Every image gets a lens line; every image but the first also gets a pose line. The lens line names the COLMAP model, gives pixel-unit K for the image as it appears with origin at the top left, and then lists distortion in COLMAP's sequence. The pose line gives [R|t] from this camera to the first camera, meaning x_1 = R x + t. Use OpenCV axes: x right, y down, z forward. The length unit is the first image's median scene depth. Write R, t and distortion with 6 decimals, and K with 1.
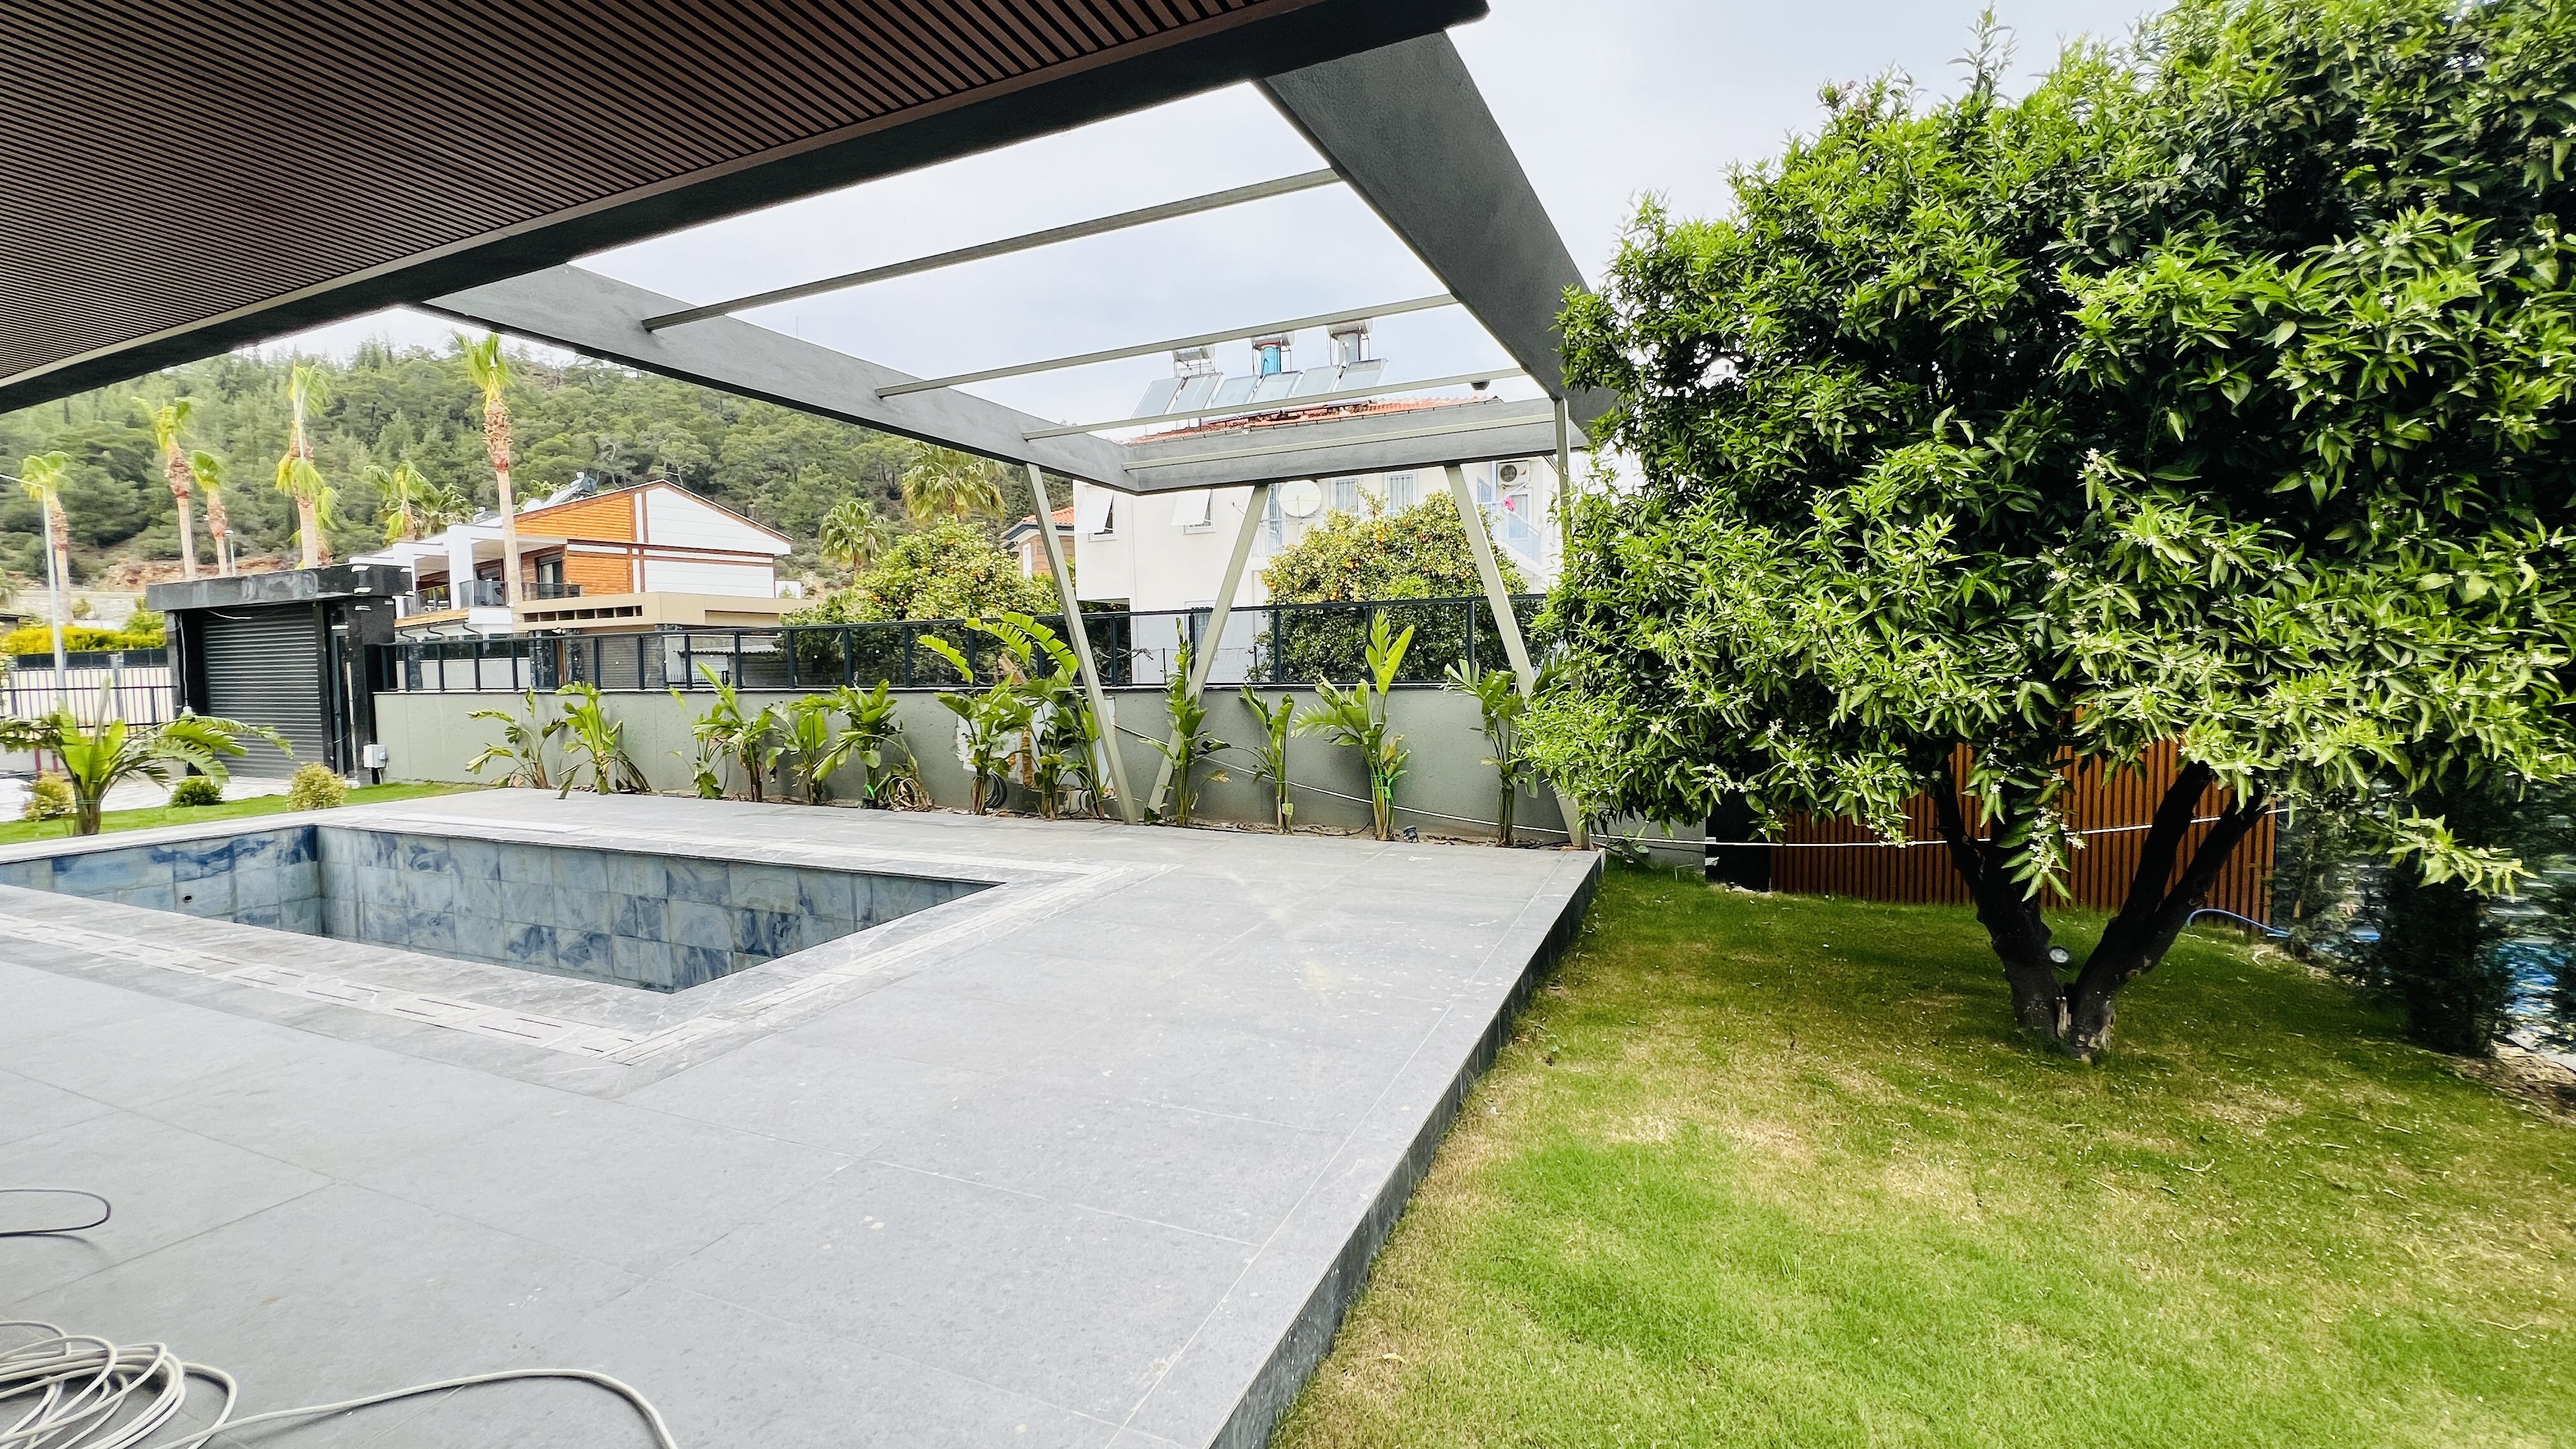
lens RADIAL K [[1030.7, 0, 1278.1], [0, 1030.7, 722.5], [0, 0, 1]] dist [-0.001386, 0.000287]
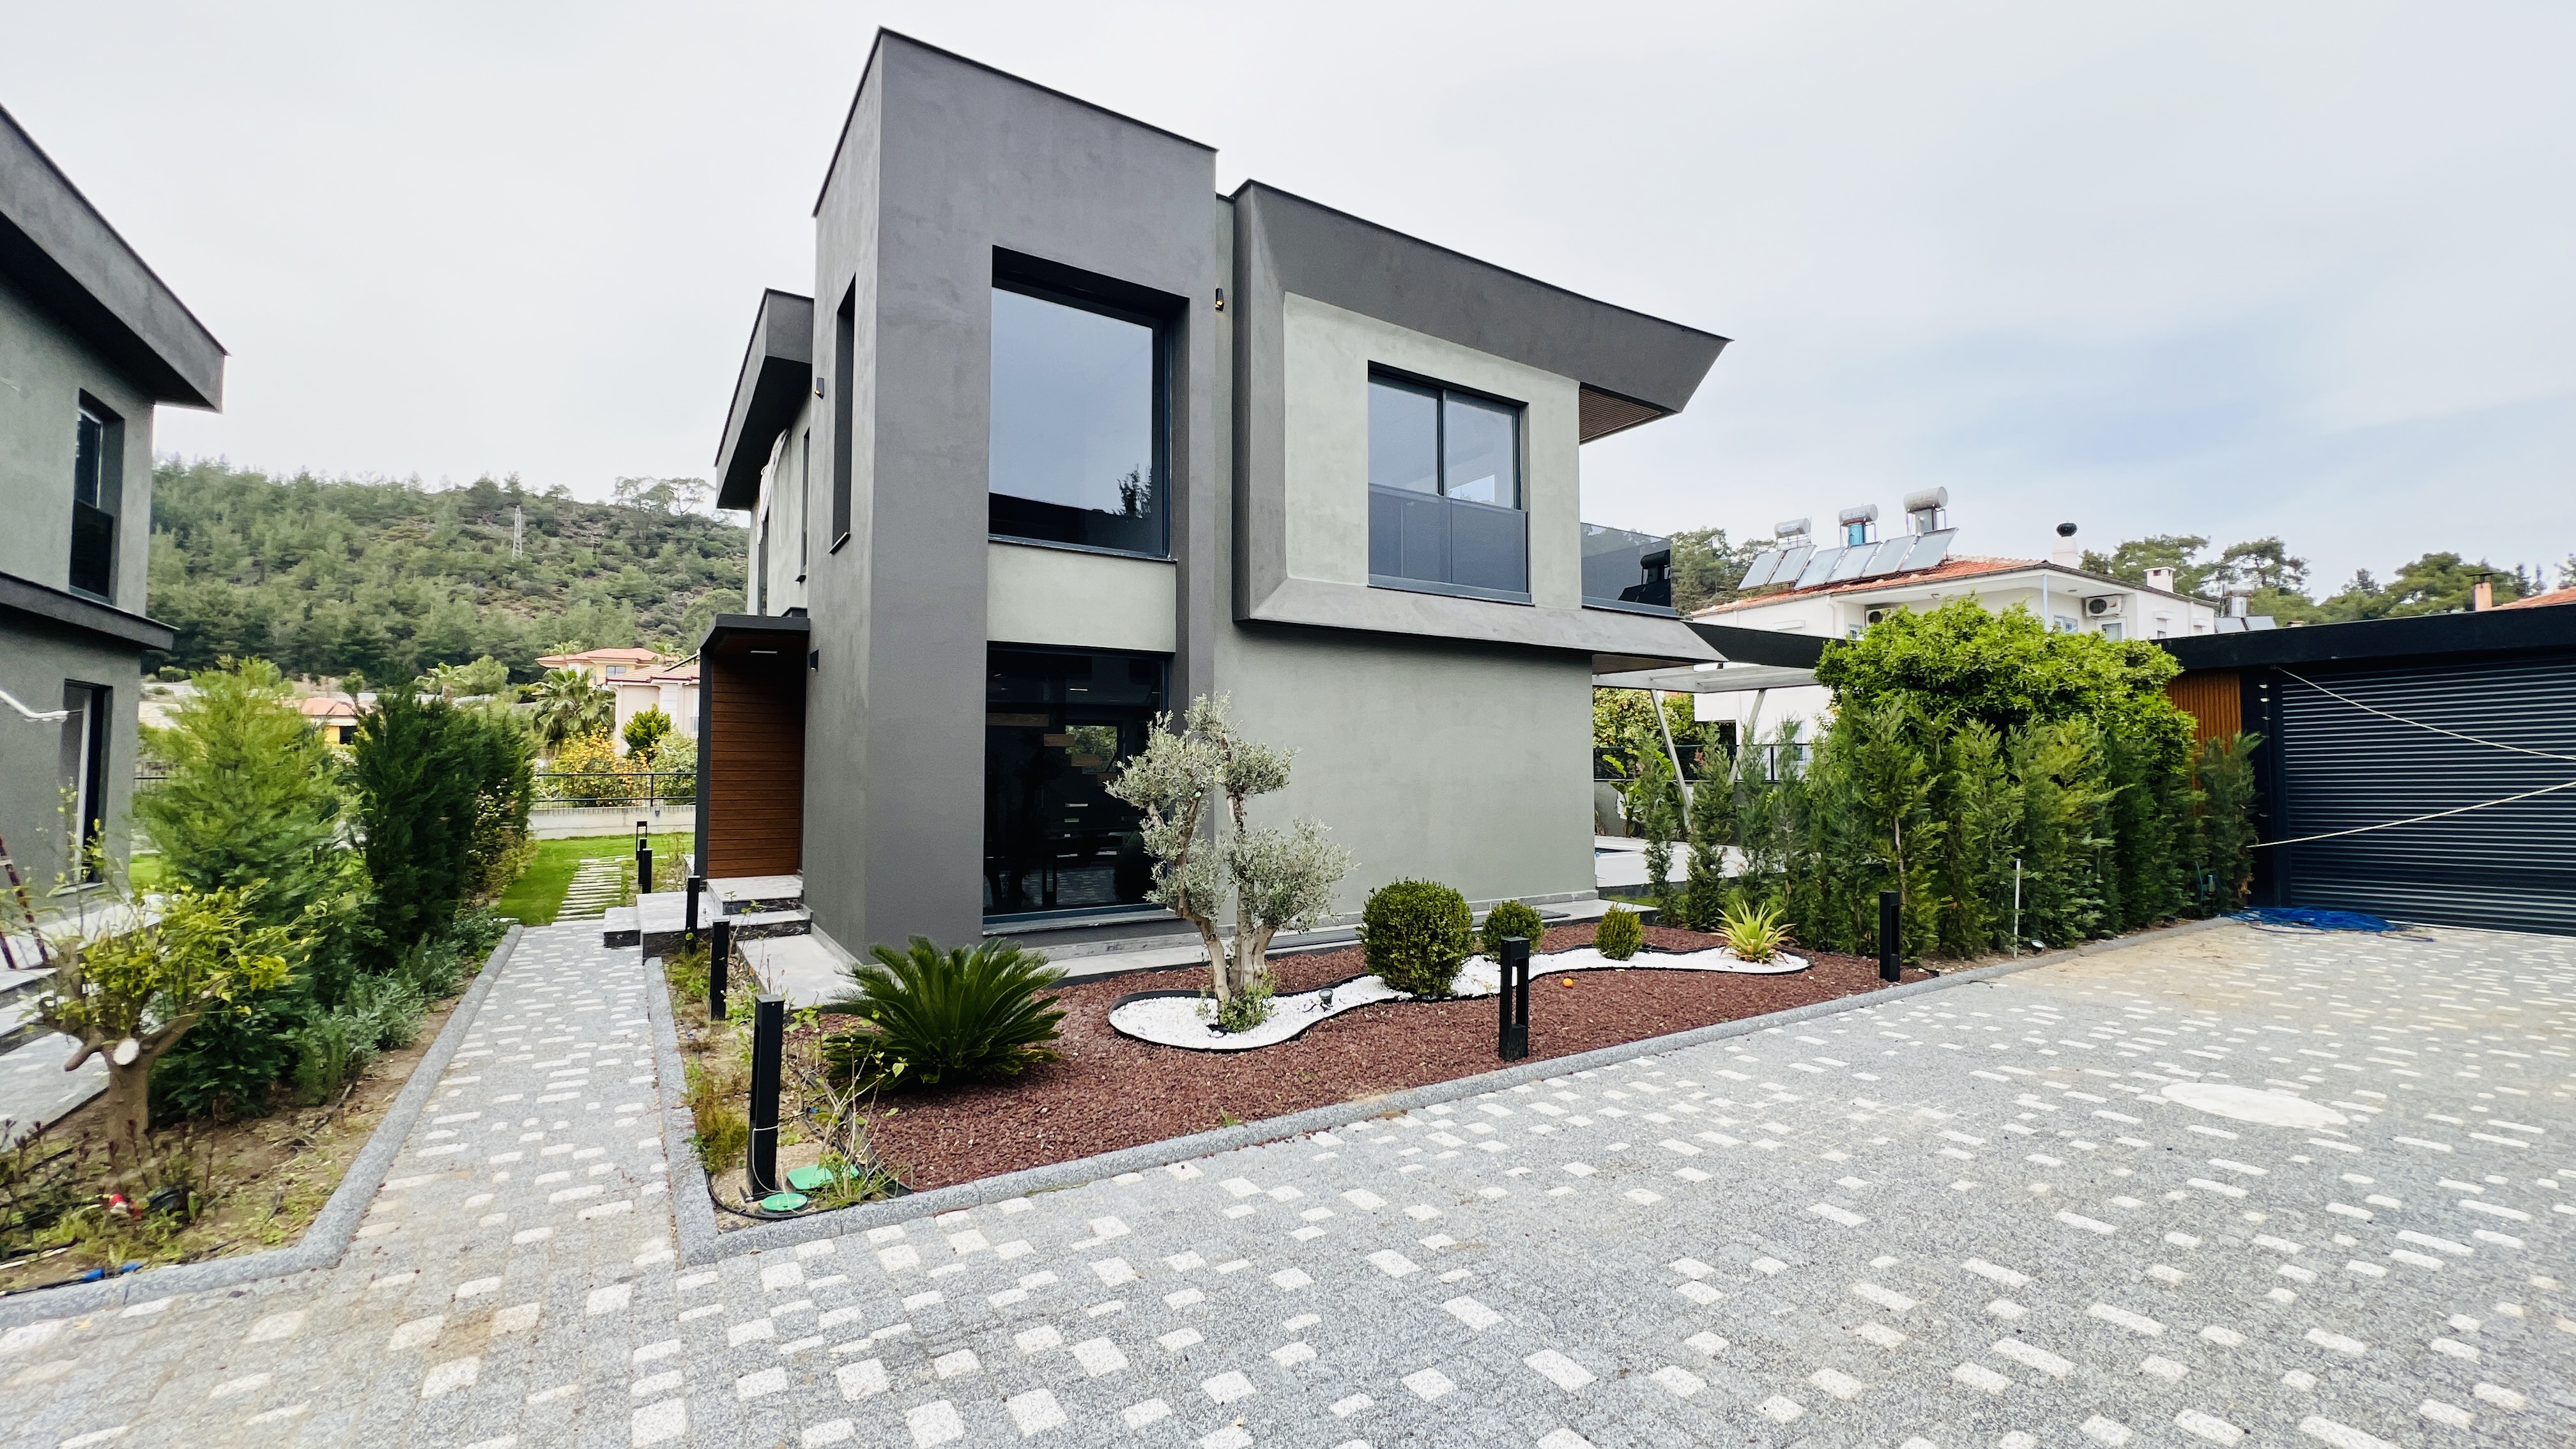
lens RADIAL K [[1030.7, 0, 1275.2], [0, 1030.7, 720.3], [0, 0, 1]] dist [-0.001386, 0.000287]
pose [[0.825648, -0.008171, -0.564126, 0.316905], [-0.047307, 0.995371, -0.083654, 0.058159], [0.562198, 0.095756, 0.821440, -1.198035]]
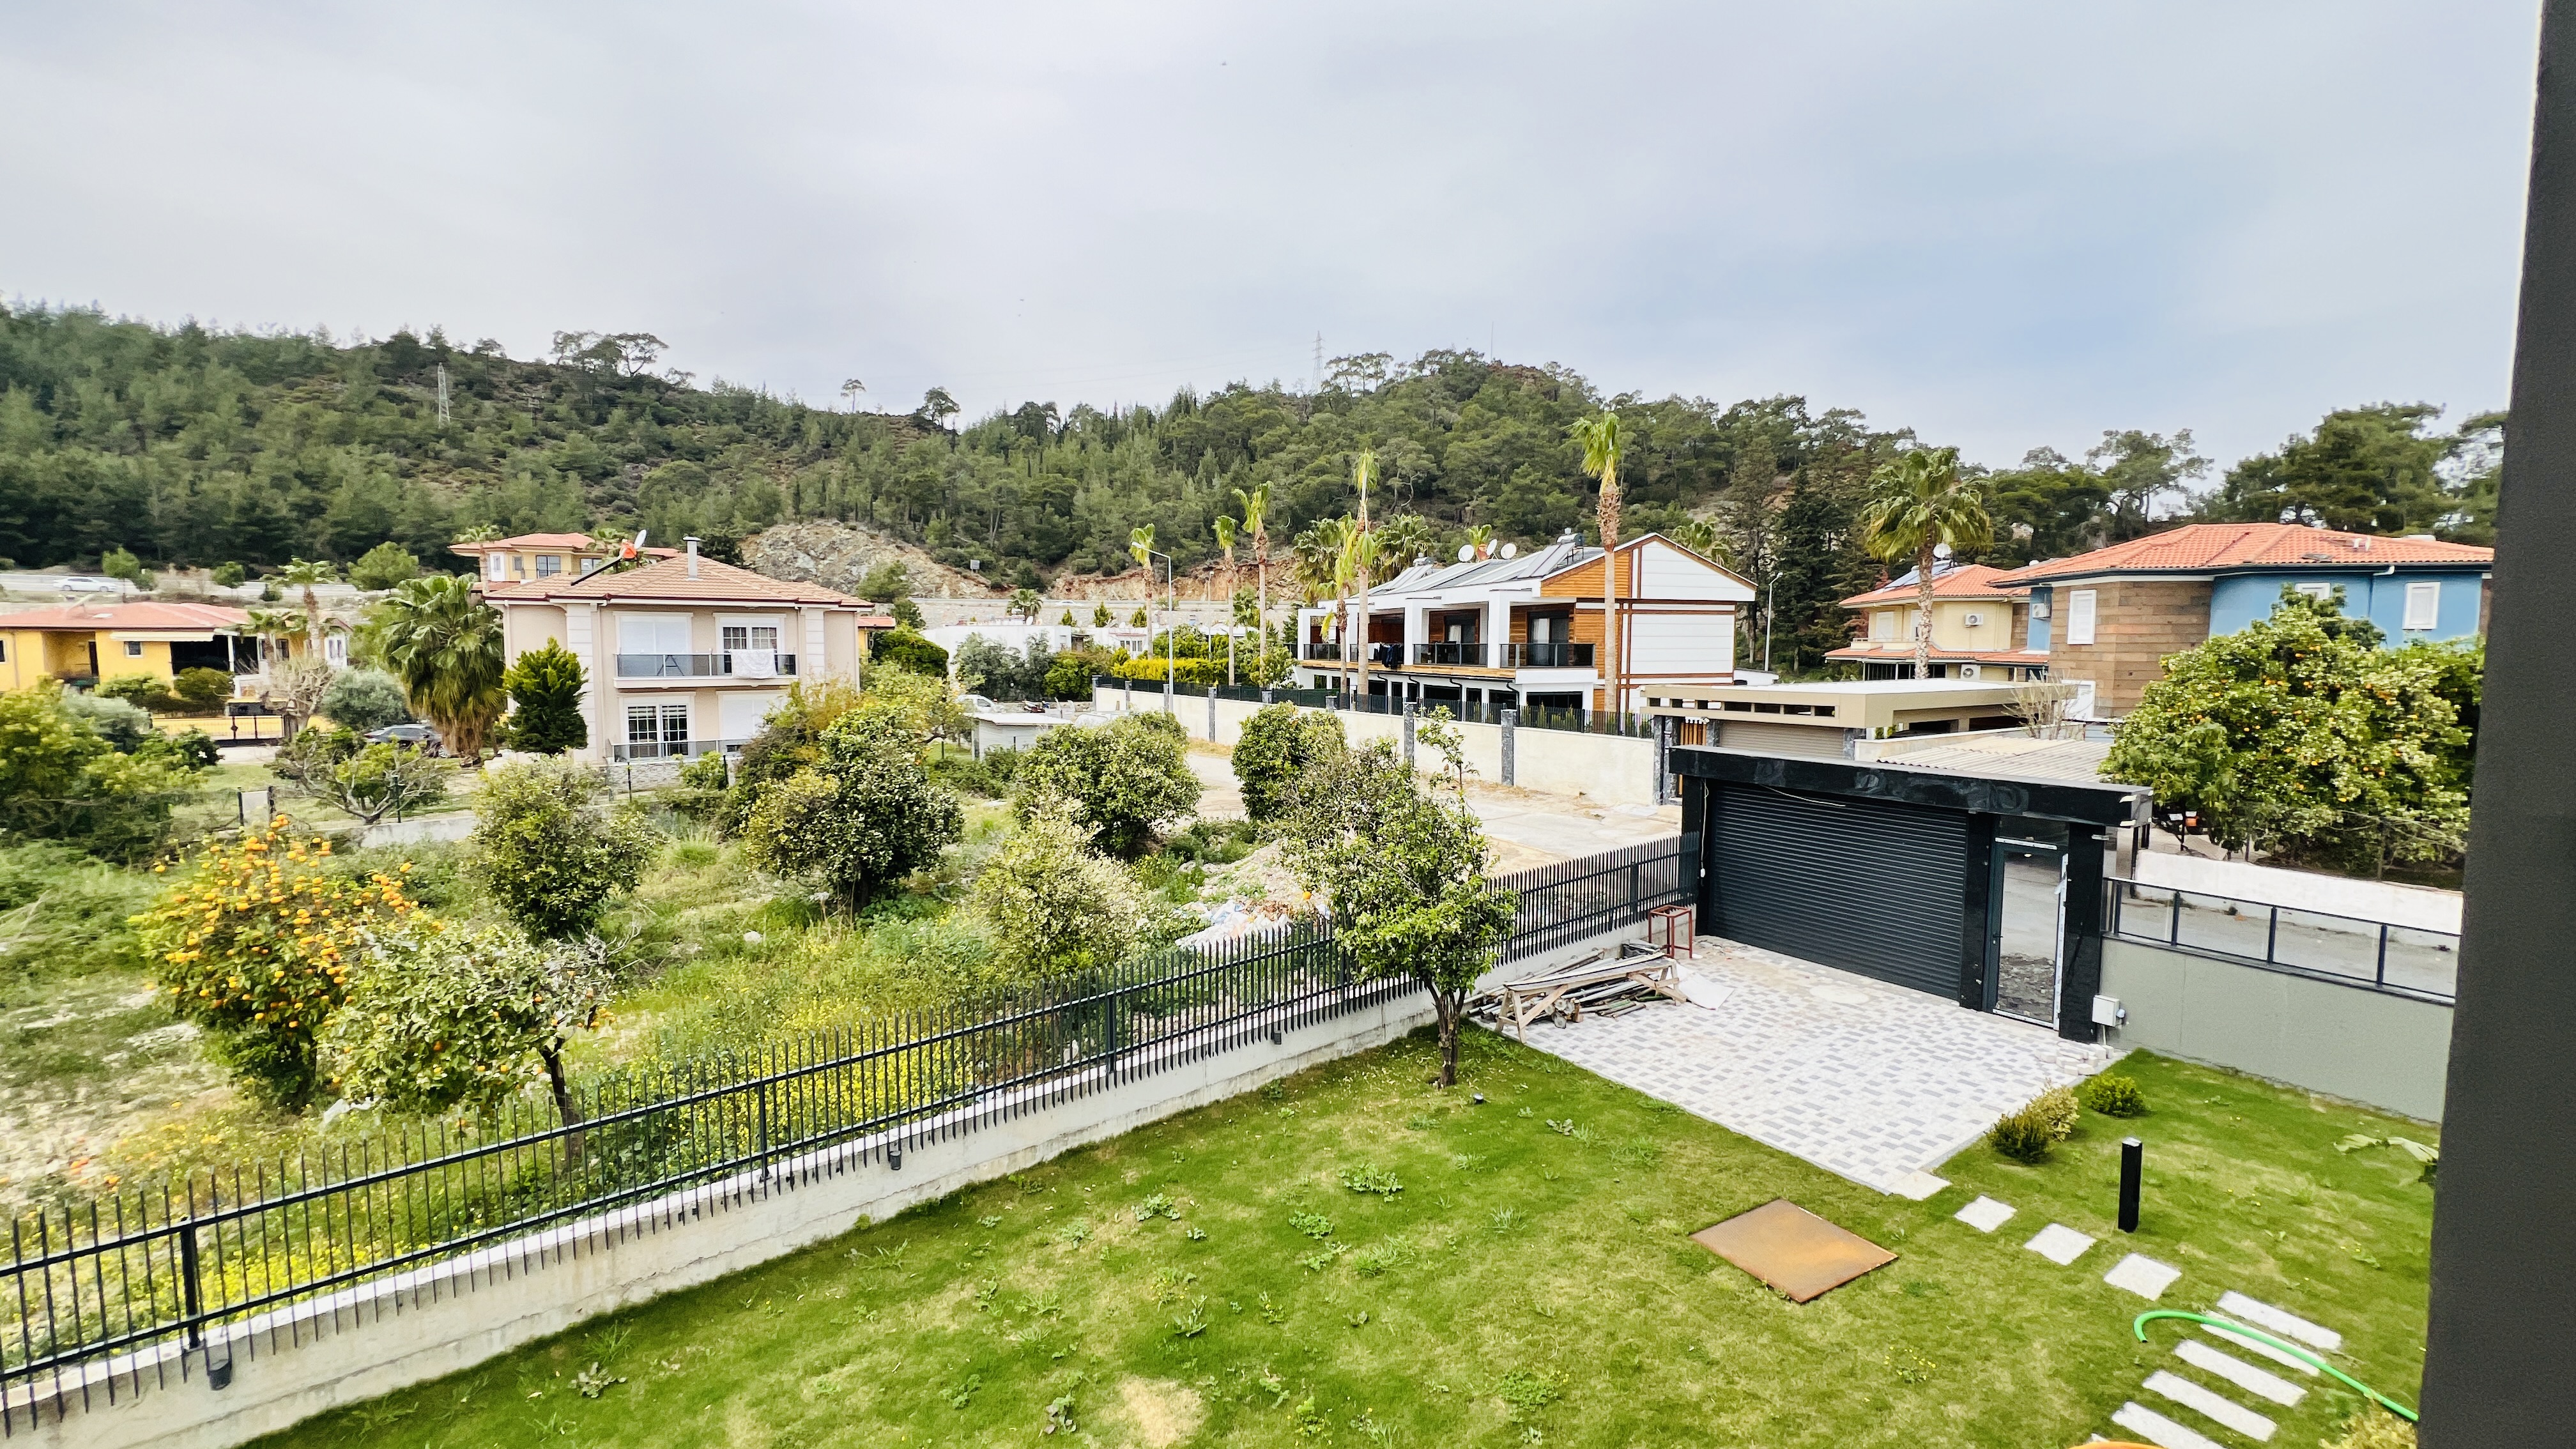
lens RADIAL K [[1030.7, 0, 1276.1], [0, 1030.7, 716.5], [0, 0, 1]] dist [-0.001386, 0.000287]
pose [[0.834797, 0.056442, -0.547657, -1.460325], [-0.047796, 0.998405, 0.030042, -0.300320], [0.548480, 0.001097, 0.836163, -0.148386]]
